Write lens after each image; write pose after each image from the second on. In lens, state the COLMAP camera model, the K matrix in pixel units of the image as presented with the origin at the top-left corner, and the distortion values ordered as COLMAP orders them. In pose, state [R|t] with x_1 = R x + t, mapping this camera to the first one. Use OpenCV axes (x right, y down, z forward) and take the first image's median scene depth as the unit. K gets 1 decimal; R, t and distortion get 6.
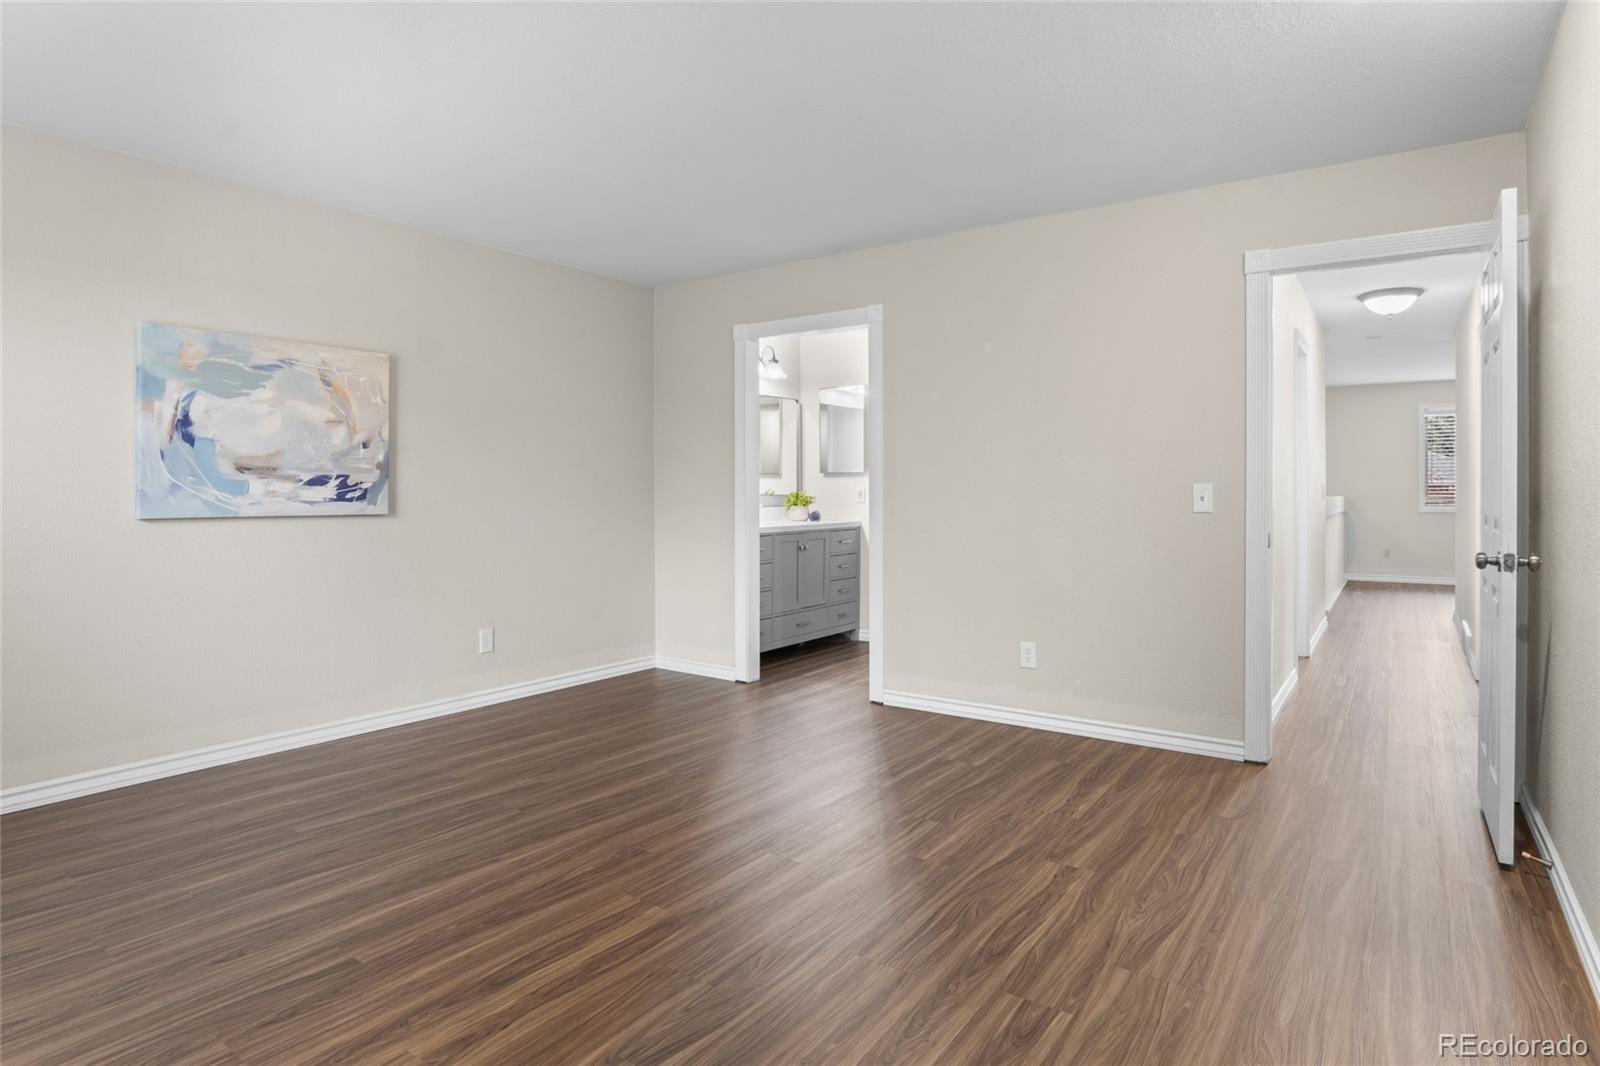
lens RADIAL K [[875.0, 0, 795.2], [0, 875.0, 499.9], [0, 0, 1]] dist [-0.024537, 0.002445]
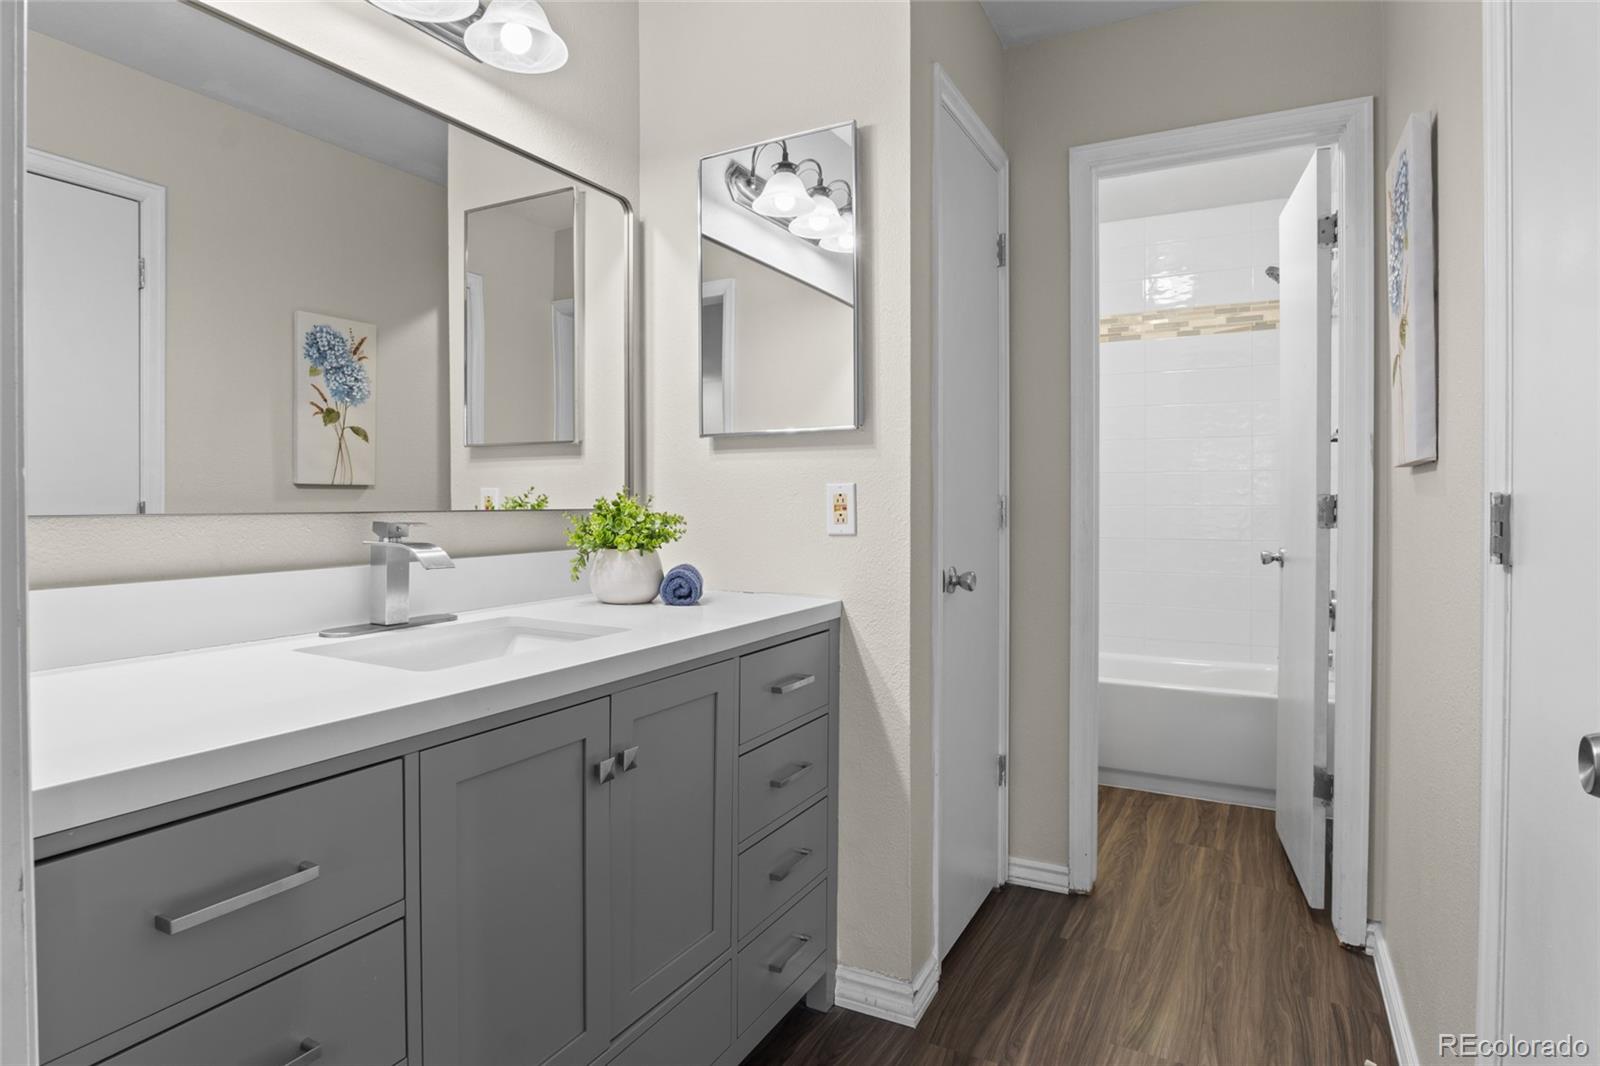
lens RADIAL K [[862.9, 0, 800.6], [0, 862.9, 513.6], [0, 0, 1]] dist [-0.024393, 0.000282]
pose [[0.991693, -0.001805, 0.128618, 0.044714], [0.001187, 0.999987, 0.004884, -0.010290], [-0.128625, -0.004691, 0.991682, 1.291805]]
